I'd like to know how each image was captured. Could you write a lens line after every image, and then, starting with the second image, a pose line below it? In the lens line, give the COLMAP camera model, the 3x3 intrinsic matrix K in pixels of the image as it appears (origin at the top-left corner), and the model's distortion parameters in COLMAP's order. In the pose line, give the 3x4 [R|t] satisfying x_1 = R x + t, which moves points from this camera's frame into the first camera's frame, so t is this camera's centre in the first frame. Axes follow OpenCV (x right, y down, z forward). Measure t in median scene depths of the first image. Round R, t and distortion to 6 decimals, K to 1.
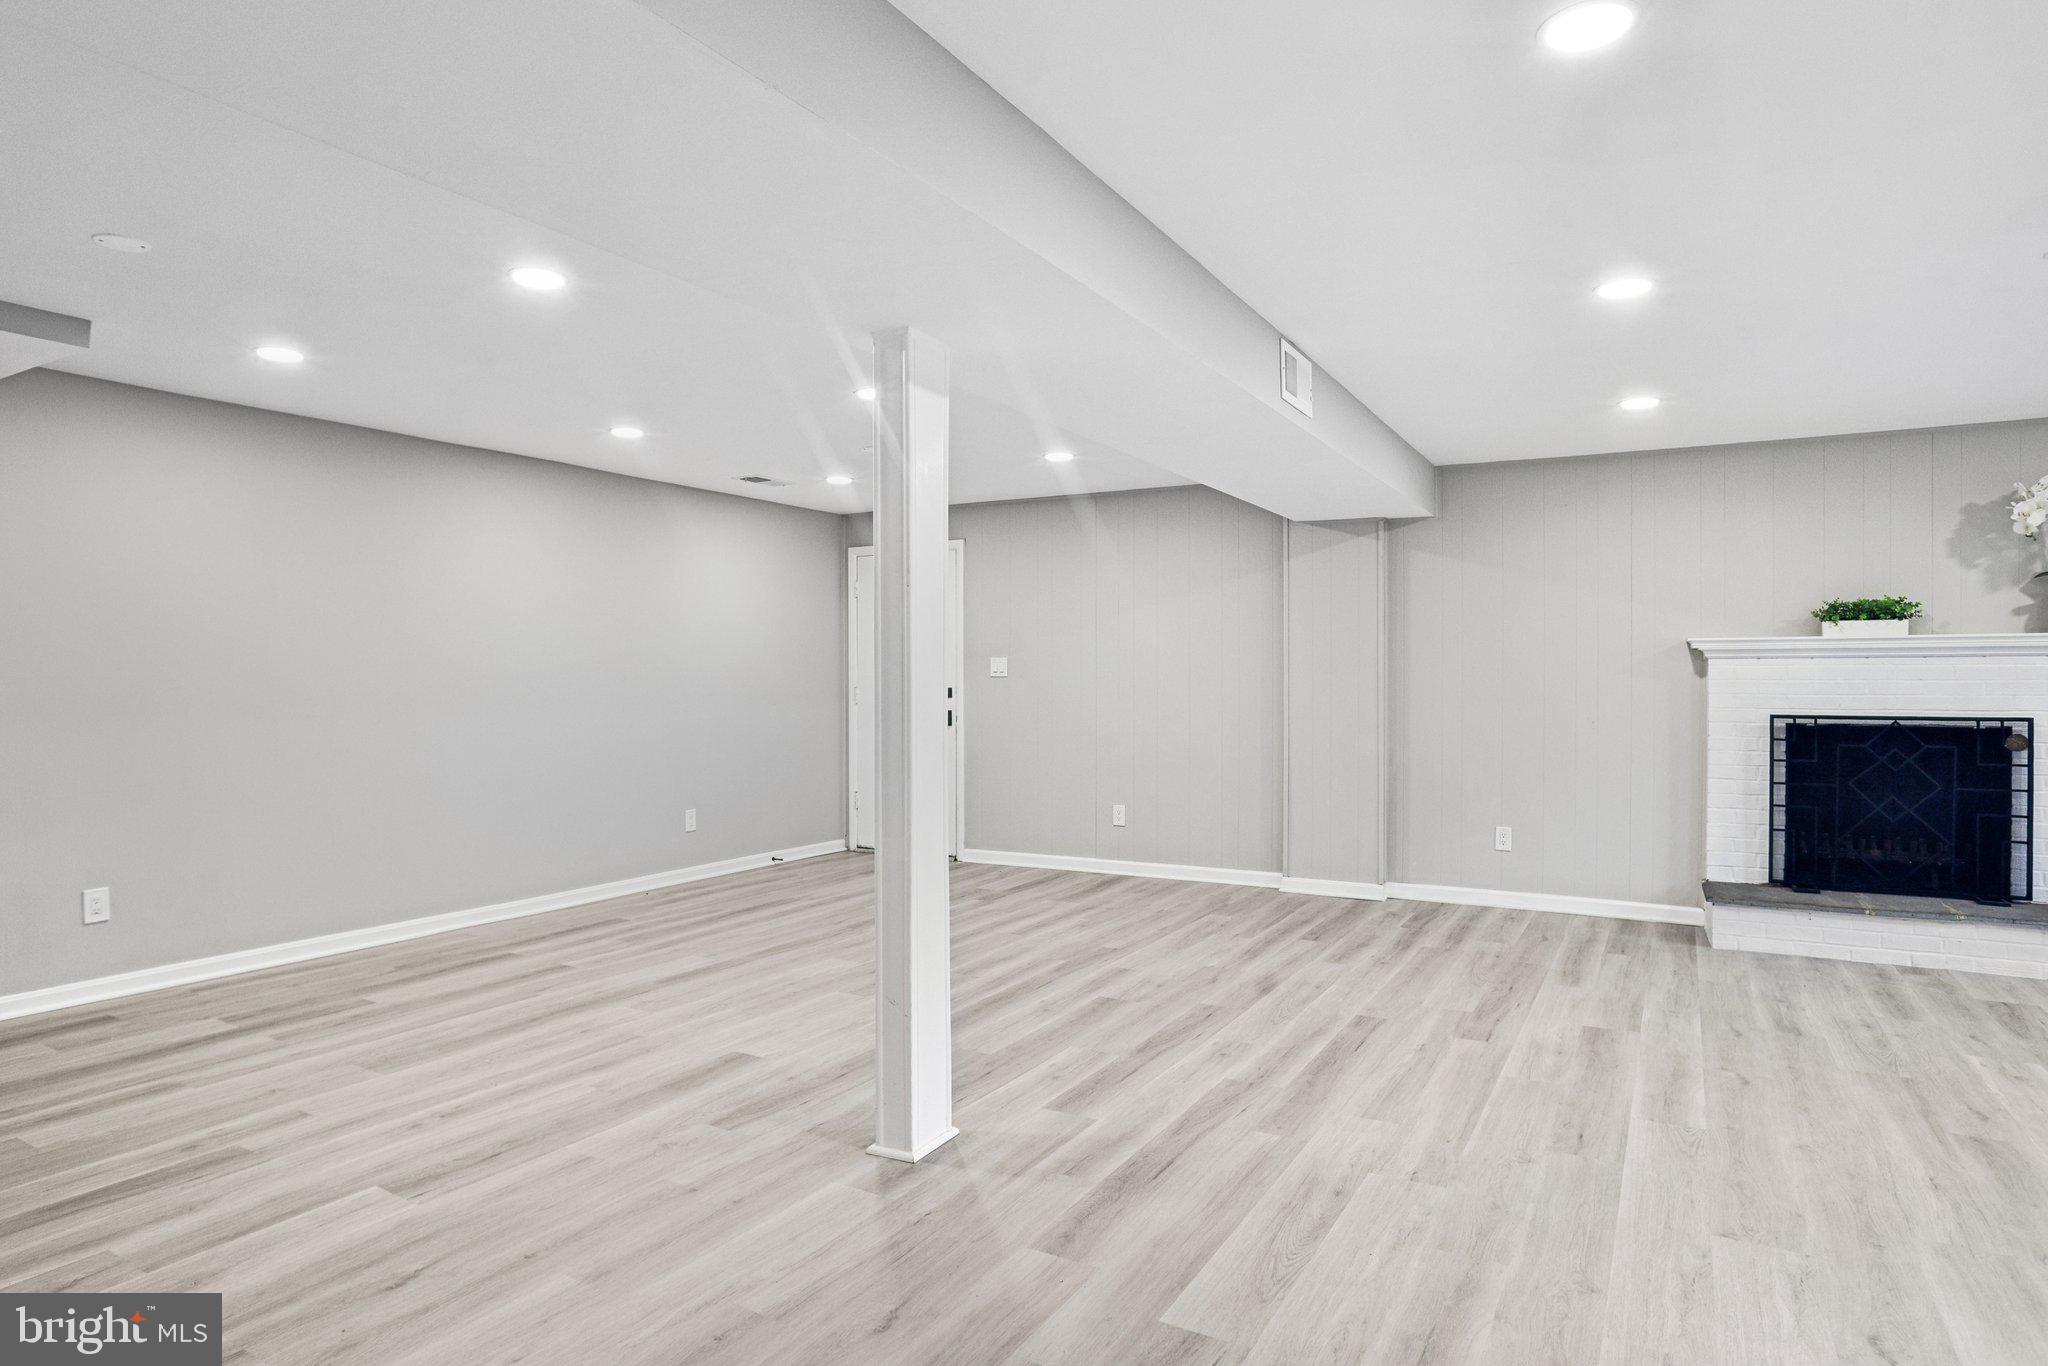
lens RADIAL K [[1107.5, 0, 1010.3], [0, 1107.5, 682.8], [0, 0, 1]] dist [-0.047227, 0.018543]
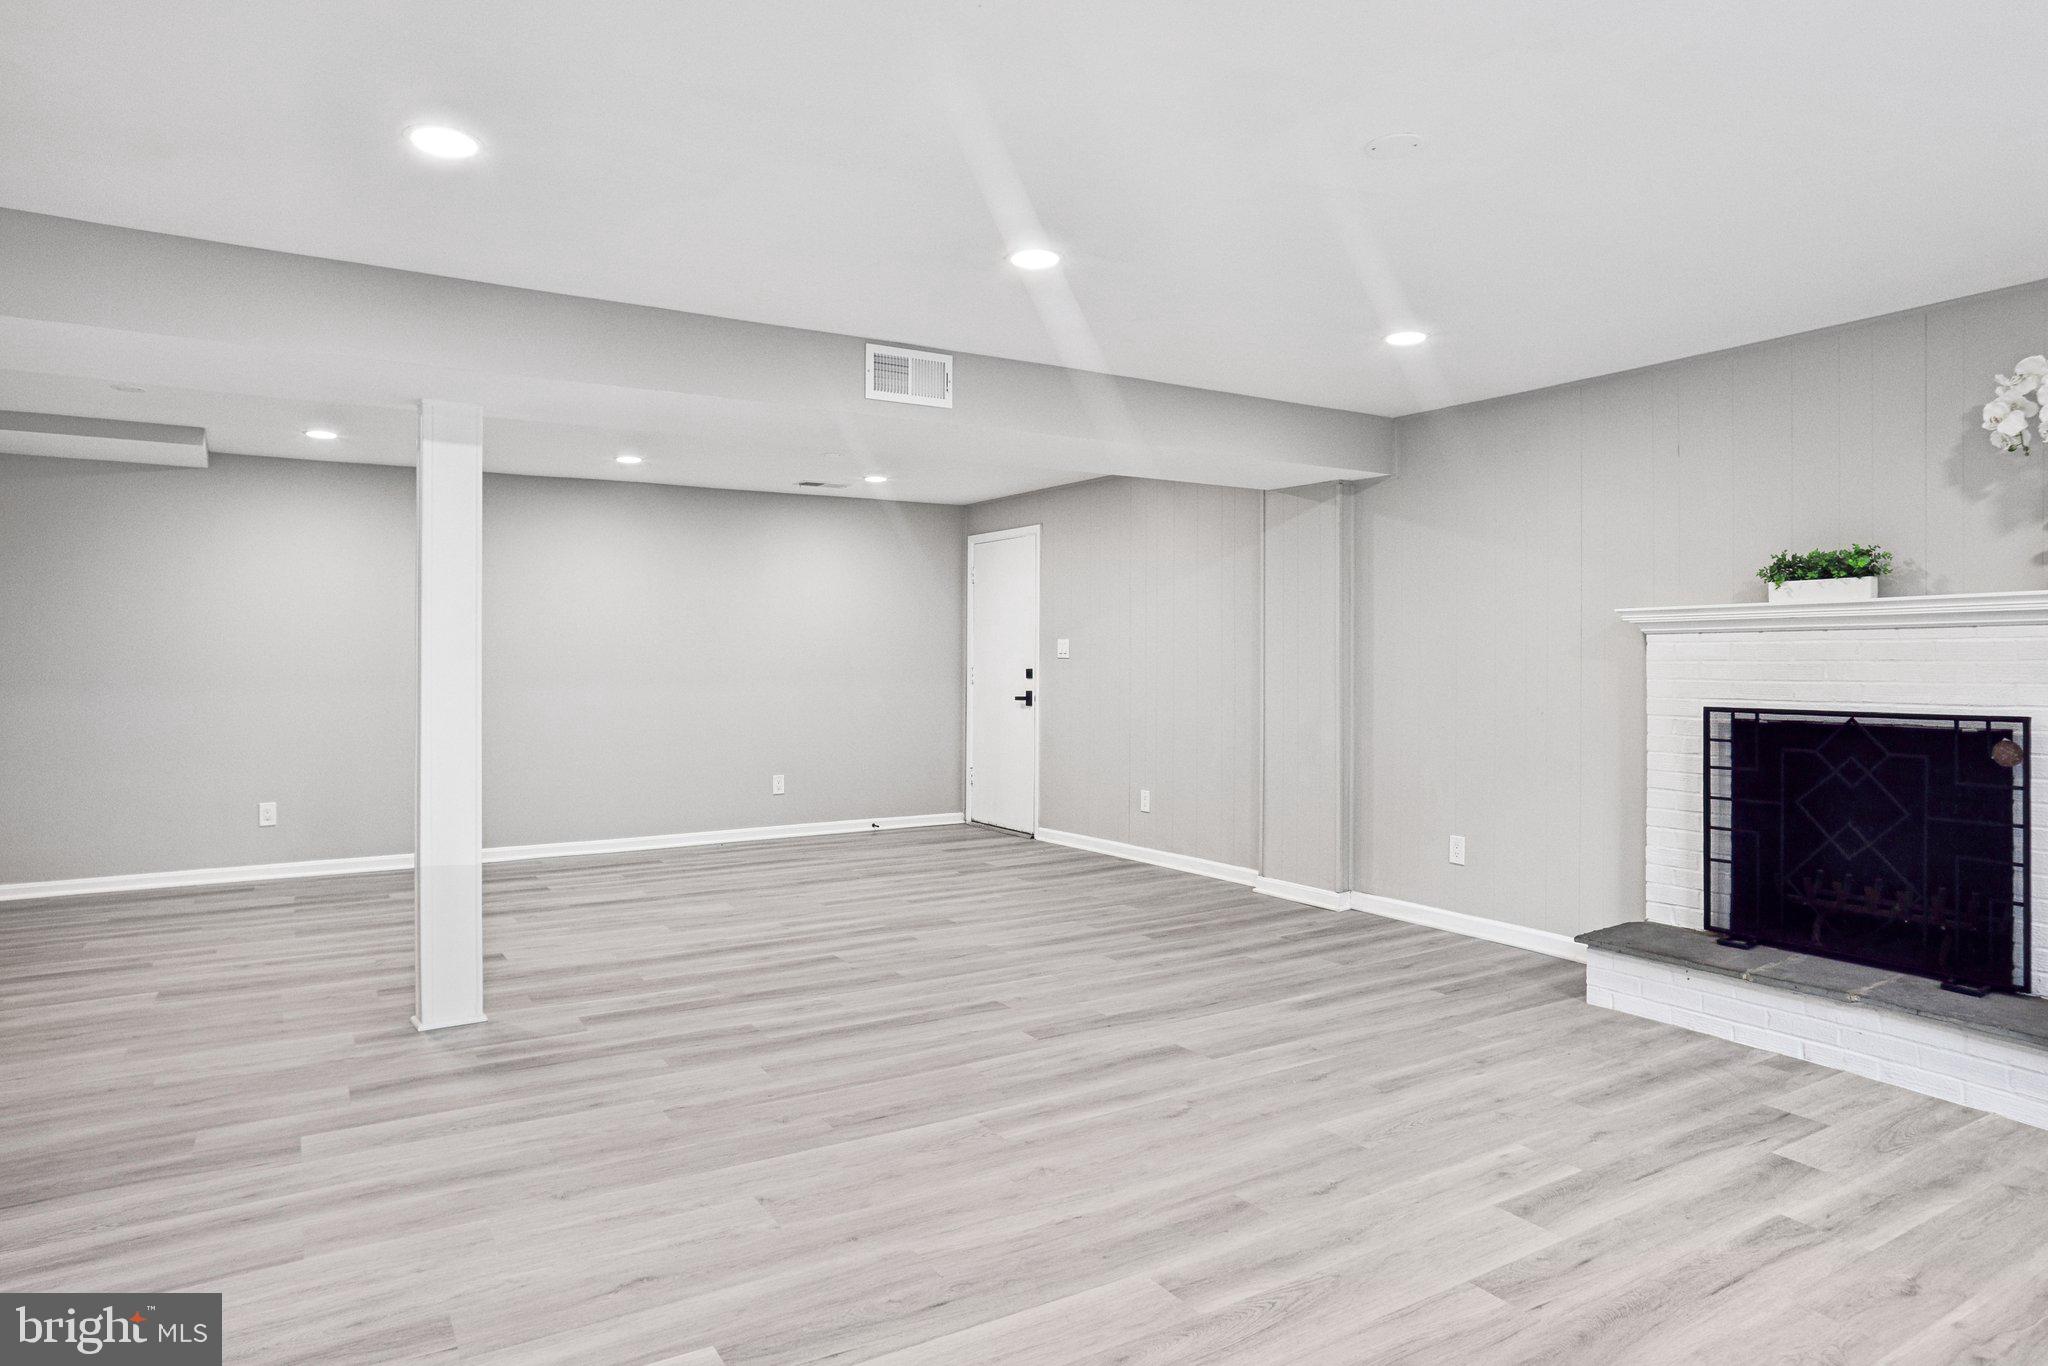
lens RADIAL K [[1168.1, 0, 1003.2], [0, 1168.1, 635.2], [0, 0, 1]] dist [-0.044918, 0.027675]
pose [[0.883198, -0.011766, -0.468853, 0.742910], [0.001100, 0.999734, -0.023018, -0.003389], [0.468999, 0.019814, 0.882976, 0.061566]]
